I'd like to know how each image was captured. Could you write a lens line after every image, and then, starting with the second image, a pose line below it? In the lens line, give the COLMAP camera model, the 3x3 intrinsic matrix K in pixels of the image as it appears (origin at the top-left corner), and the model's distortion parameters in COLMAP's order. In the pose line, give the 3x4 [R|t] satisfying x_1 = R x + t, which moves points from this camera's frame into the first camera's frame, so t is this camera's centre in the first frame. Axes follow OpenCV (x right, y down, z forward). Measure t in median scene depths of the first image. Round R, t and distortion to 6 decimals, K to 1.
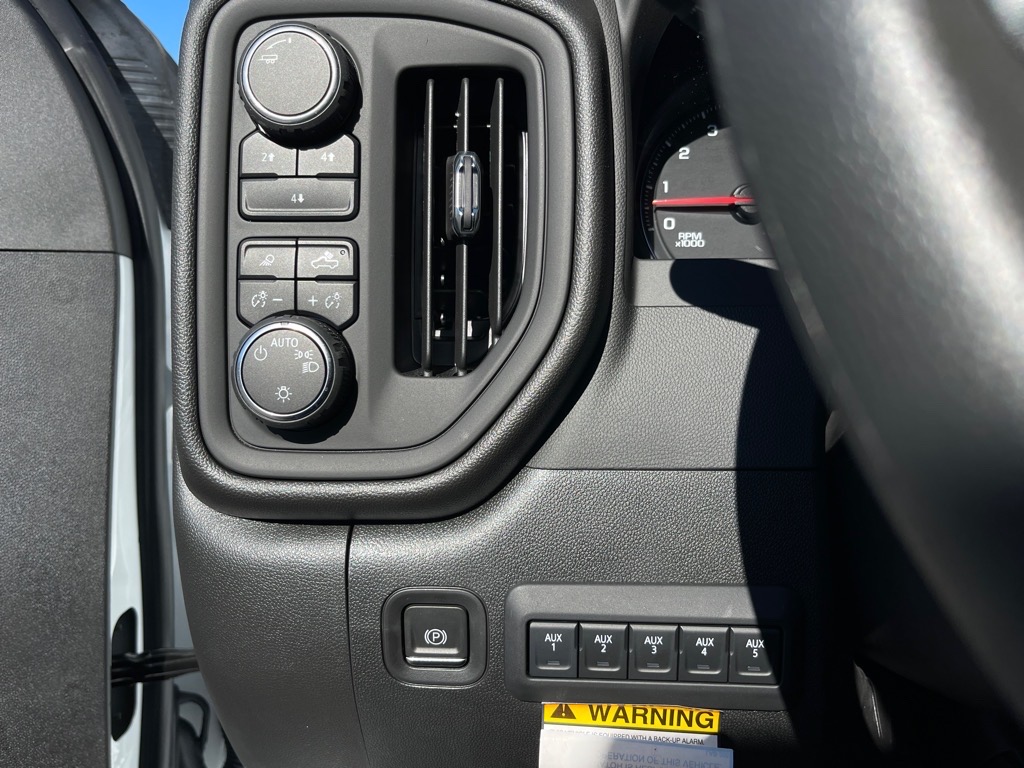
lens RADIAL K [[832.0, 0, 513.7], [0, 832.0, 375.9], [0, 0, 1]] dist [0.014059, -0.006764]
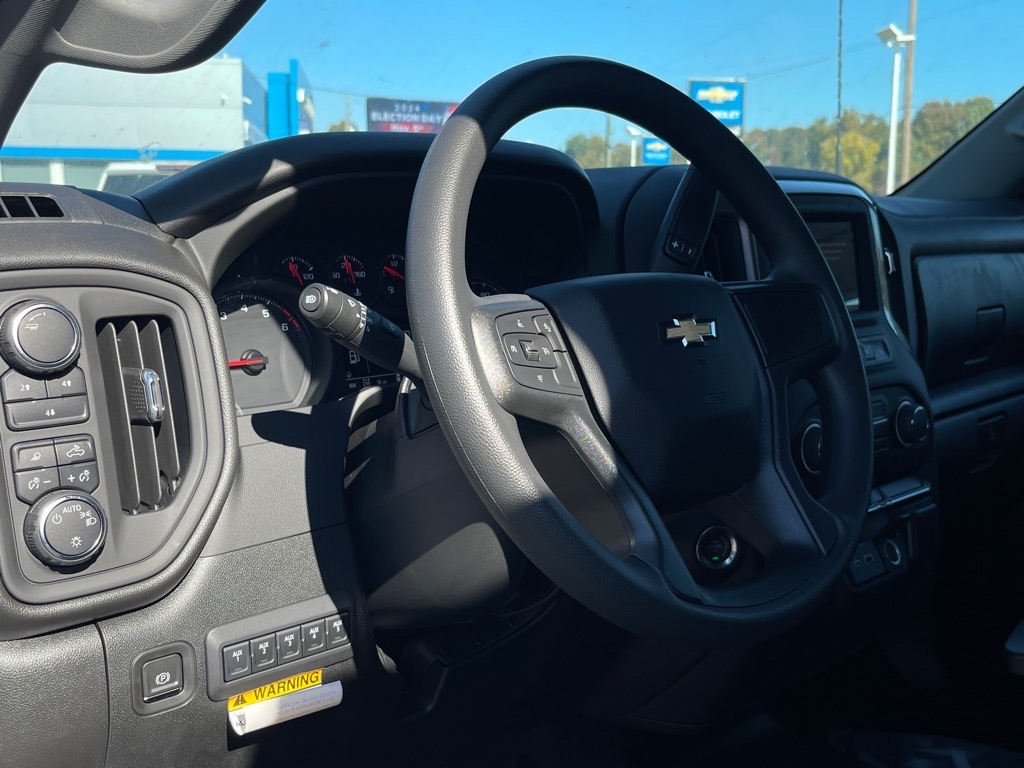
lens RADIAL K [[1045.6, 0, 512.6], [0, 1045.6, 384.9], [0, 0, 1]] dist [-0.006027, 0.000000]
pose [[0.696545, -0.107888, 0.709355, -0.991052], [0.133825, 0.990817, 0.019288, -0.184285], [-0.704922, 0.081495, 0.704587, -0.901502]]
